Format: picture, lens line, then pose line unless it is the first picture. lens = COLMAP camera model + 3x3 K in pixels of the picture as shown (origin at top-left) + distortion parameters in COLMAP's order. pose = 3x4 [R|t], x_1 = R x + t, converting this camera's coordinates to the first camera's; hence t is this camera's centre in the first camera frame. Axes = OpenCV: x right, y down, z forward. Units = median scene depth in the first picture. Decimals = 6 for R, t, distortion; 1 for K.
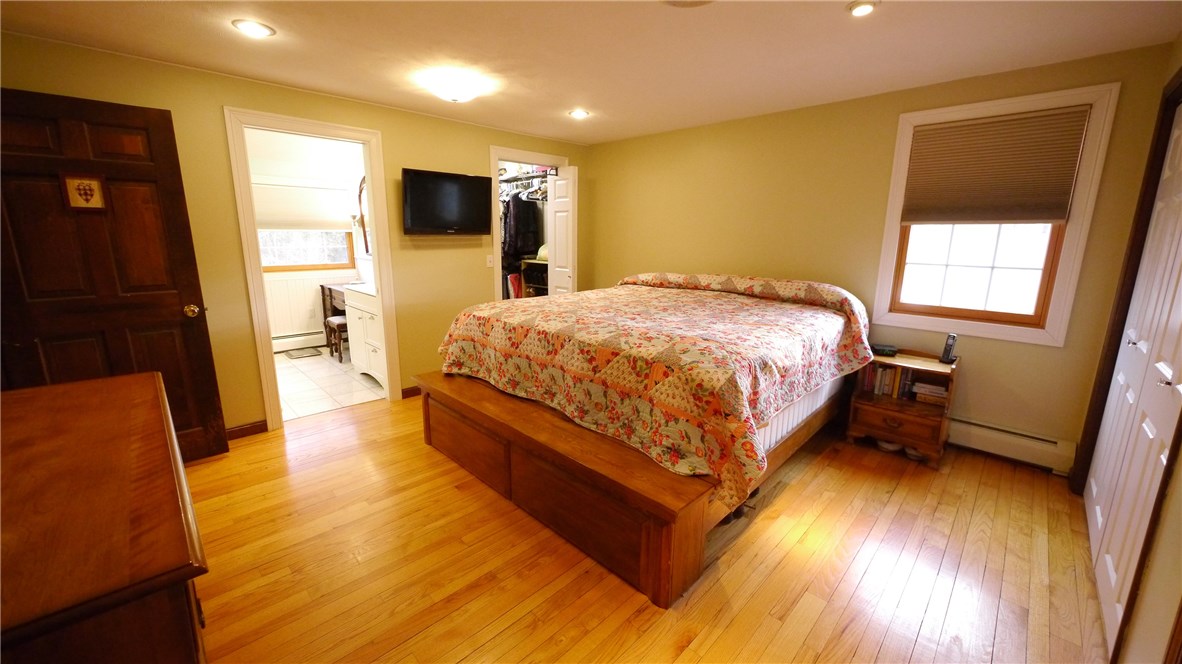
lens RADIAL K [[450.2, 0, 591.8], [0, 450.2, 327.1], [0, 0, 1]] dist [-0.008313, 0.000228]
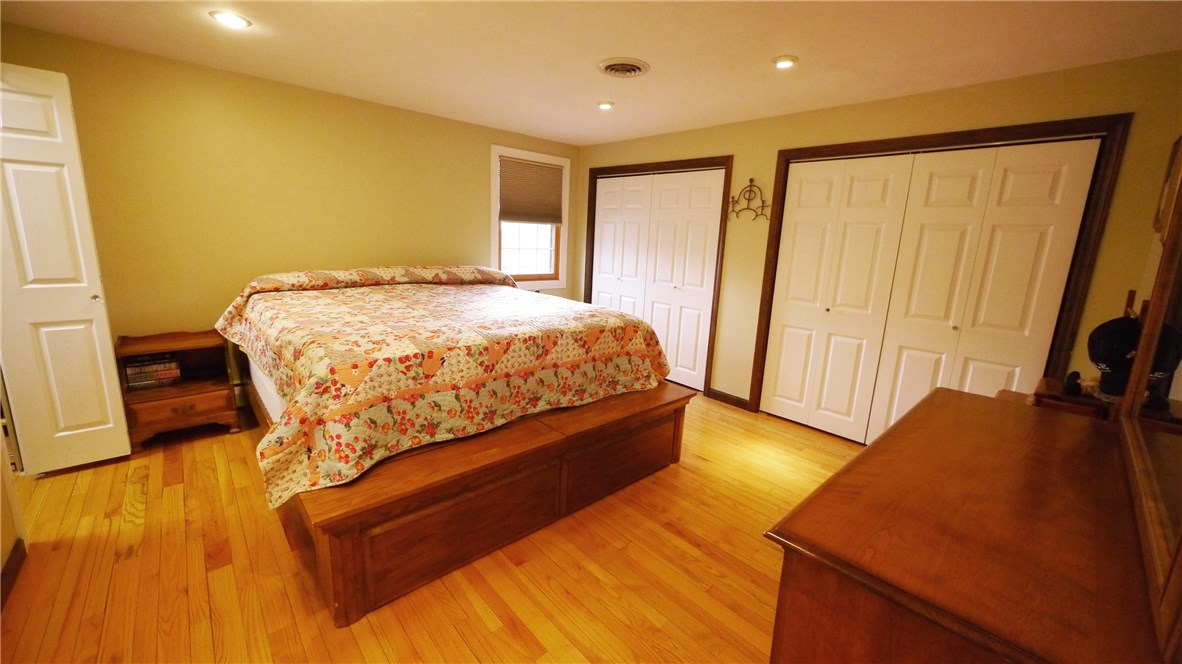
lens RADIAL K [[450.2, 0, 592.0], [0, 450.2, 326.5], [0, 0, 1]] dist [-0.008313, 0.000228]
pose [[0.052589, -0.205955, 0.977147, -0.938534], [0.157955, 0.967899, 0.195505, -0.162390], [-0.986045, 0.144064, 0.083433, 0.740389]]
